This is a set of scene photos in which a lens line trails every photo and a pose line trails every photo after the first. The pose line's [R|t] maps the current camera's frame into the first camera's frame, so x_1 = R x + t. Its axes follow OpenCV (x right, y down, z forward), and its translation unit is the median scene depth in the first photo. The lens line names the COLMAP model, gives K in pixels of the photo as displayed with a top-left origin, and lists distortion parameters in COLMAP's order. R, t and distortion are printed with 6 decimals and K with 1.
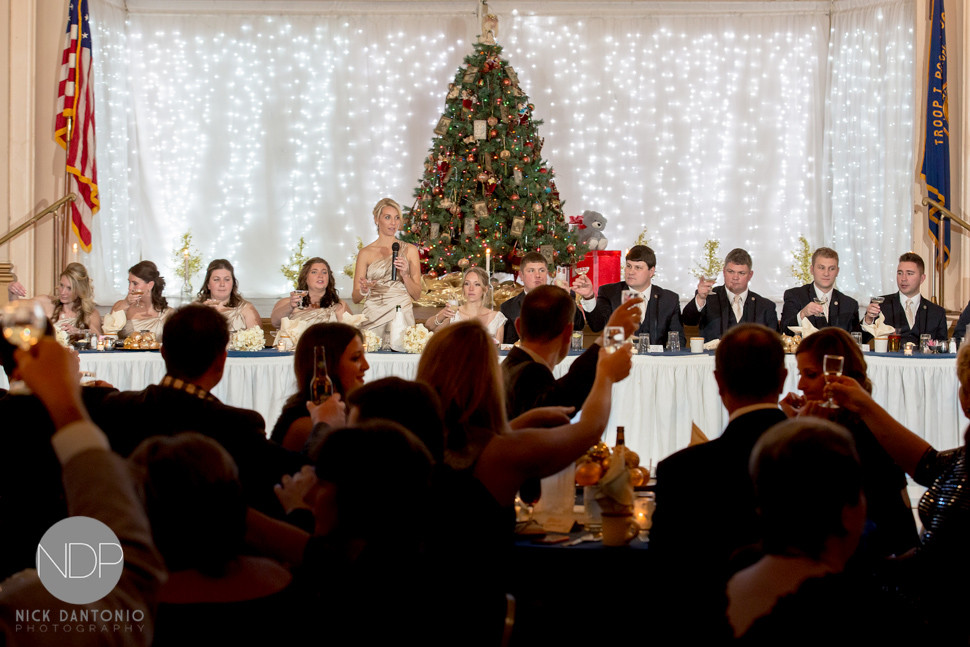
lens RADIAL K [[2550.1, 0, 486.4], [0, 2550.1, 320.6], [0, 0, 1]] dist [-0.253195, 0.000000]
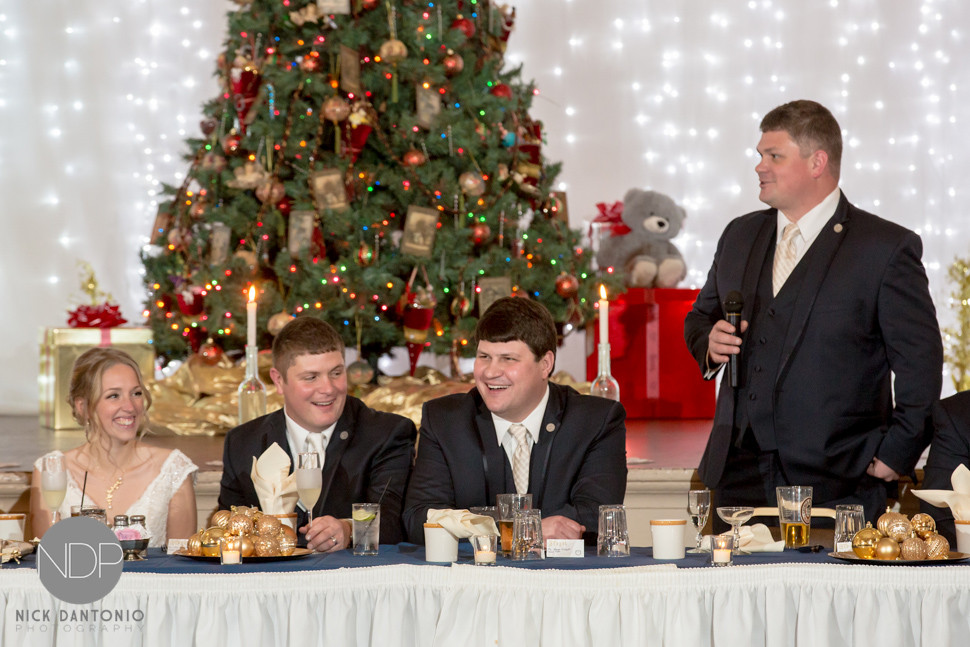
lens RADIAL K [[5699.7, 0, 480.8], [0, 5699.7, 322.5], [0, 0, 1]] dist [1.421323, 0.000000]
pose [[0.993733, -0.011763, -0.111157, 0.113339], [0.009554, 0.999747, -0.020383, -0.004168], [0.111368, 0.019193, 0.993594, 0.107429]]
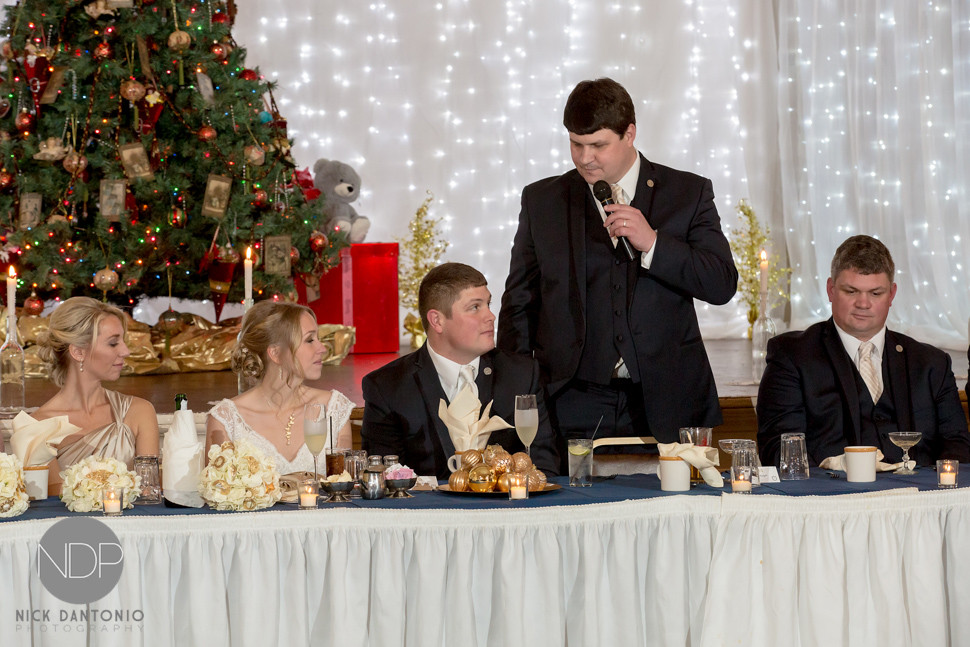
lens RADIAL K [[4058.1, 0, 481.8], [0, 4058.1, 320.5], [0, 0, 1]] dist [0.329456, 0.000000]
pose [[0.973918, -0.028660, 0.225083, -0.100396], [0.029424, 0.999567, -0.000040, -0.012358], [-0.224984, 0.006662, 0.974340, 0.257724]]
